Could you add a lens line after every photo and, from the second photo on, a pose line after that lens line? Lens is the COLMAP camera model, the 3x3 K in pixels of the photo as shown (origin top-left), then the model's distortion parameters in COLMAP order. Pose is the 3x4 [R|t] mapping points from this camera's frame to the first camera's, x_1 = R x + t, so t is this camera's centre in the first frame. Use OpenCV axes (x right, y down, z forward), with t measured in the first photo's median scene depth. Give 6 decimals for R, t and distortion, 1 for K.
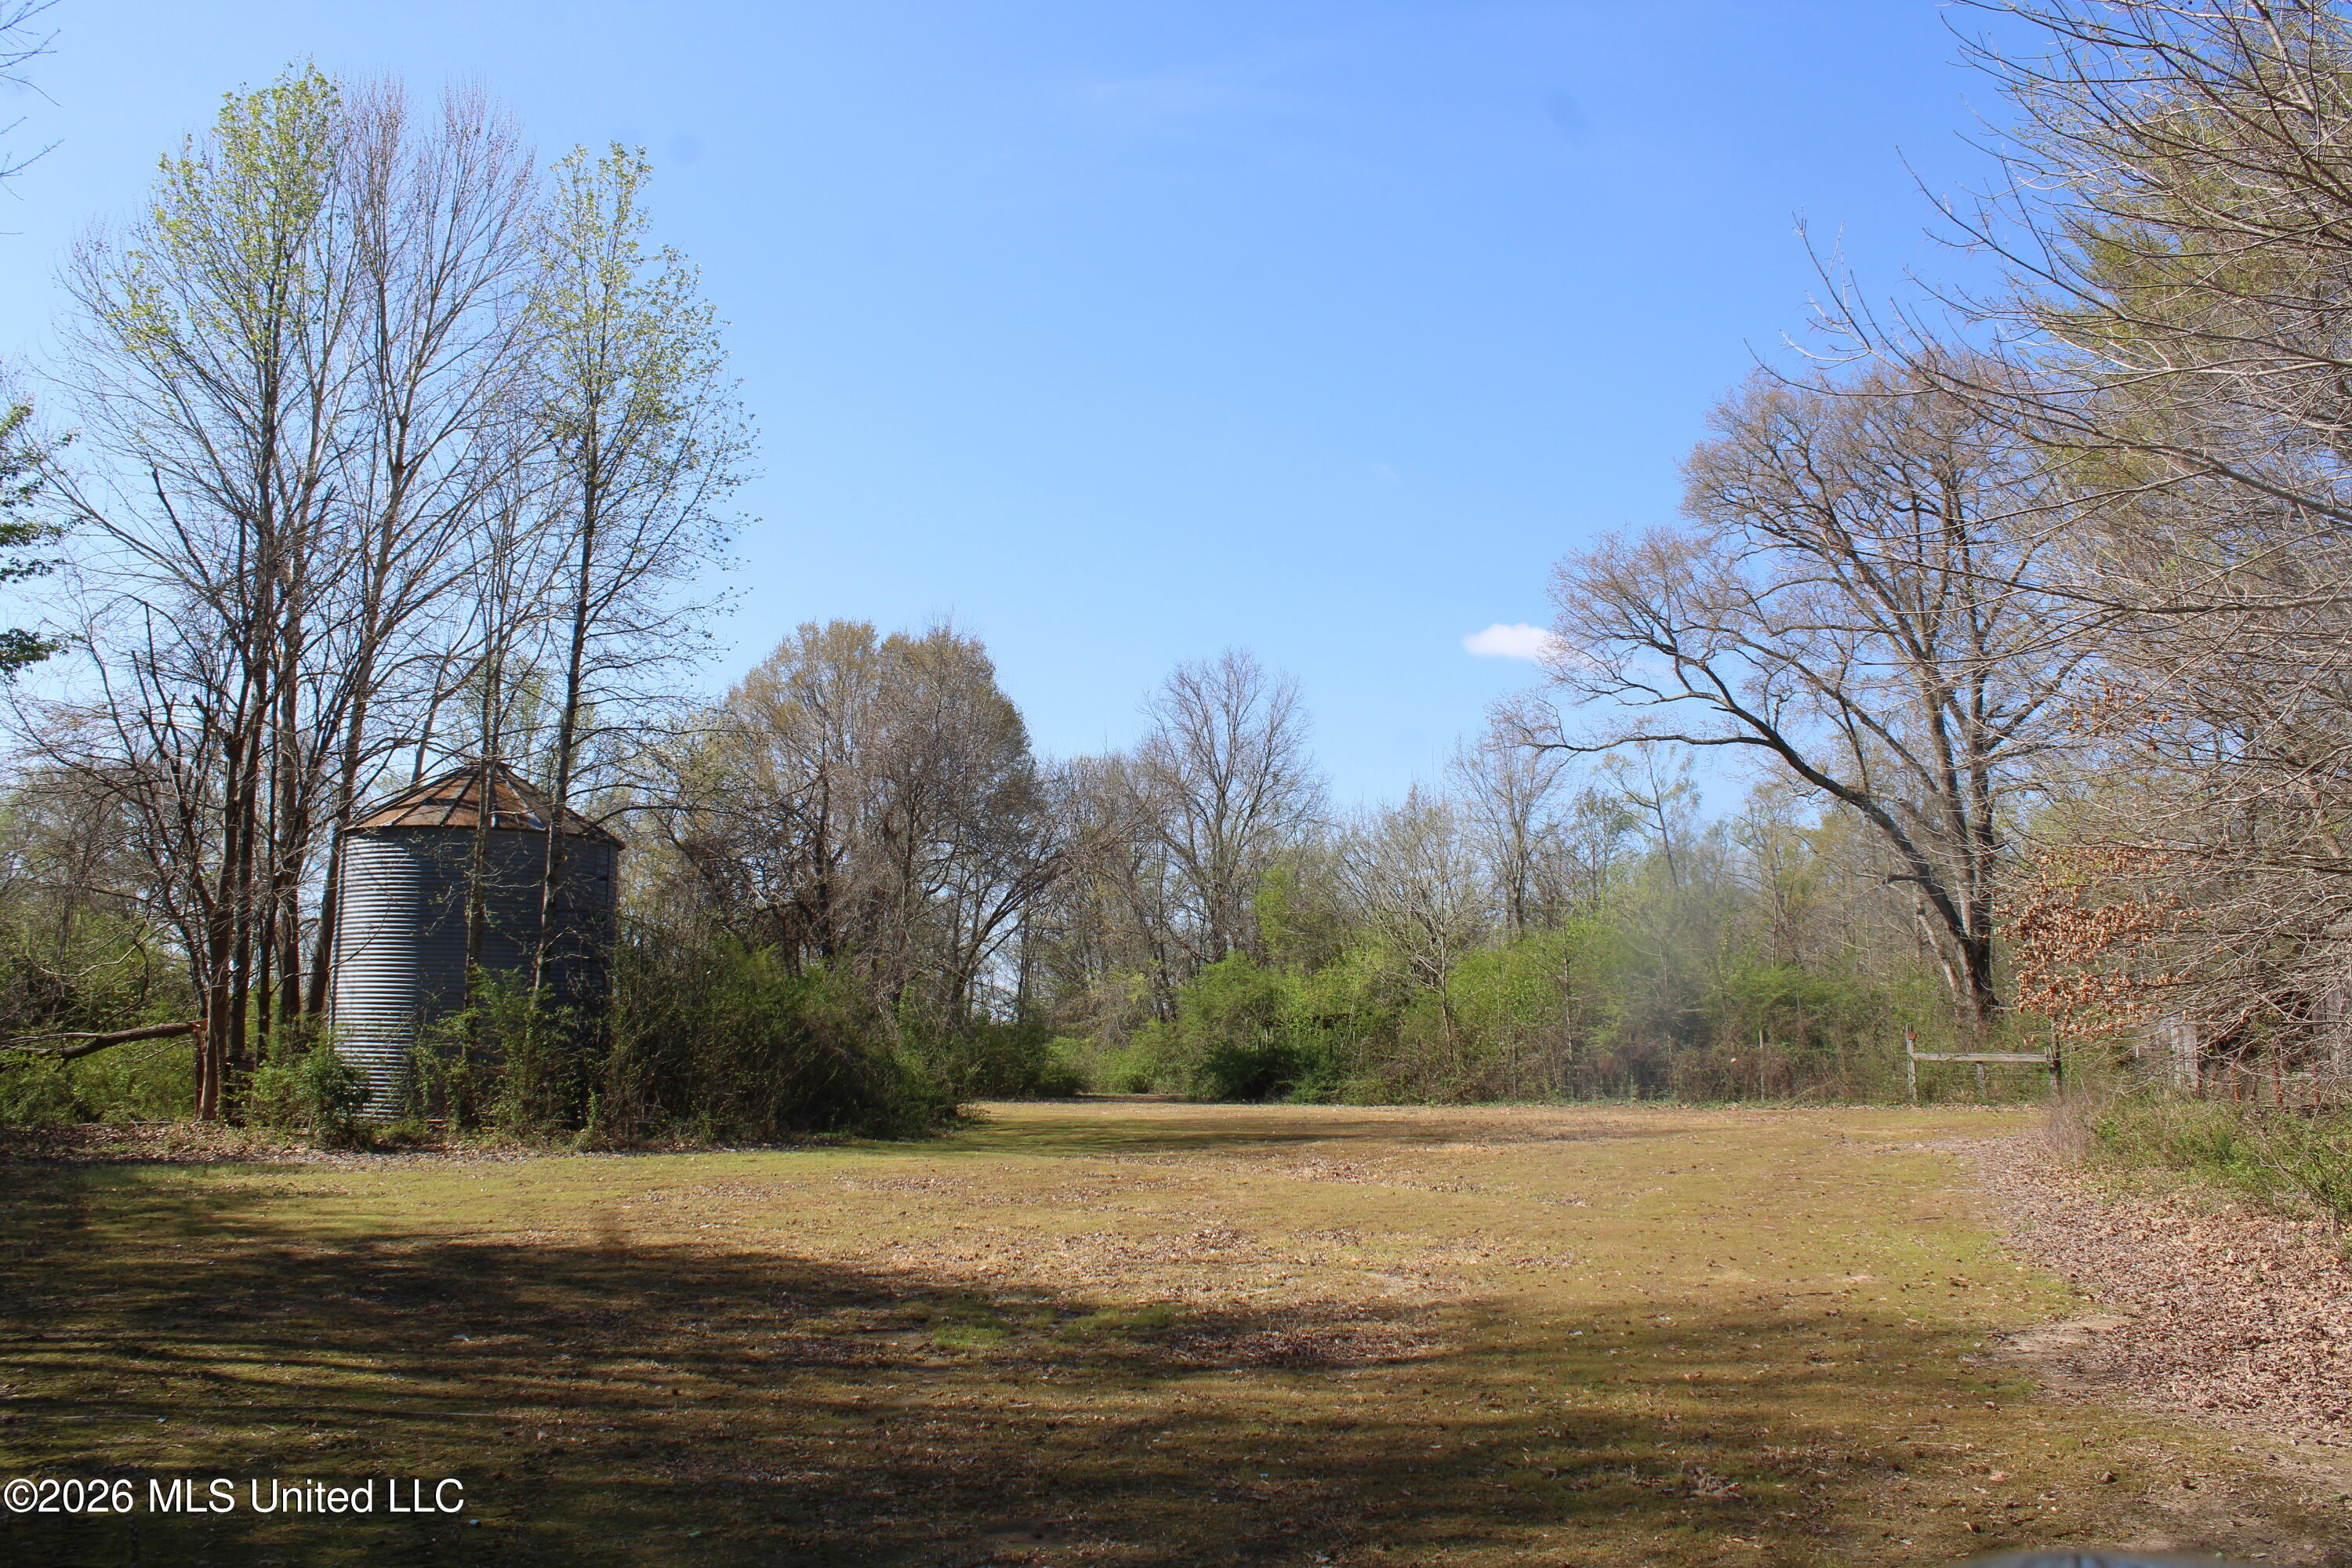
lens RADIAL K [[1902.8, 0, 1219.3], [0, 1902.8, 783.5], [0, 0, 1]] dist [-0.101434, 0.002477]
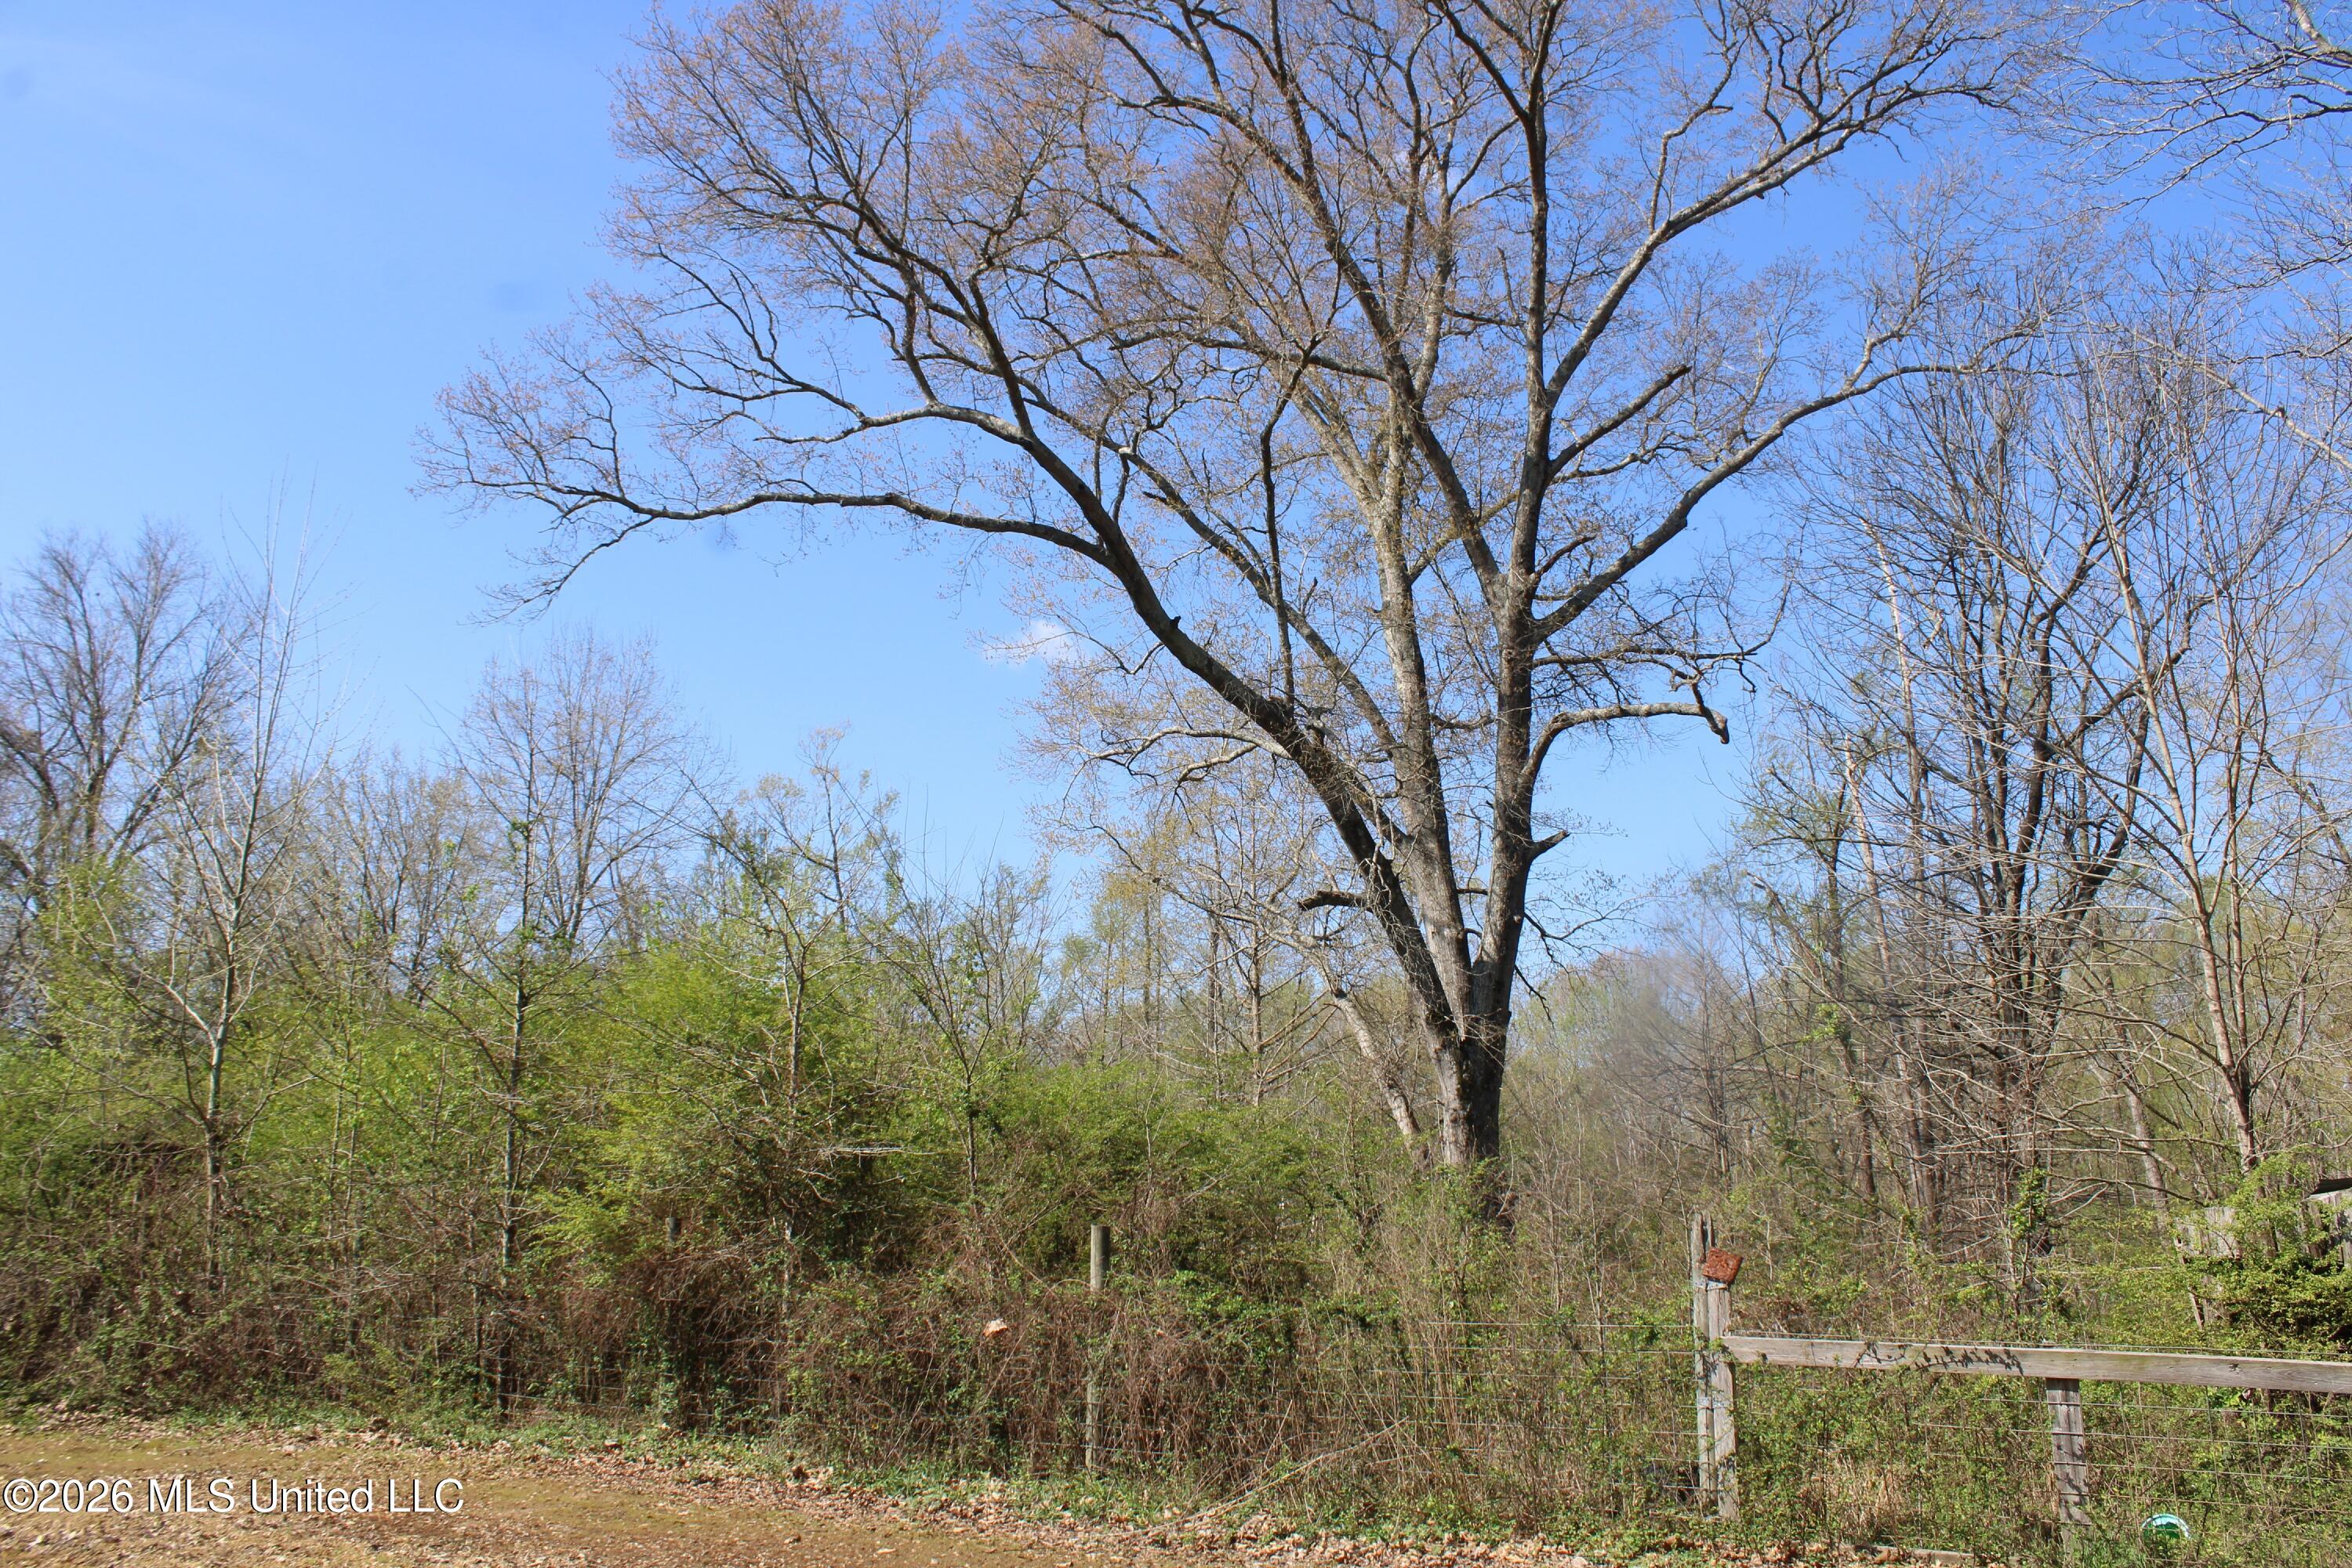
lens RADIAL K [[1902.8, 0, 1219.3], [0, 1902.8, 783.5], [0, 0, 1]] dist [-0.101434, 0.002477]
pose [[0.908049, 0.119064, 0.401586, 0.148257], [-0.080023, 0.990402, -0.112696, 0.078521], [-0.411149, 0.070197, 0.908861, 0.597953]]
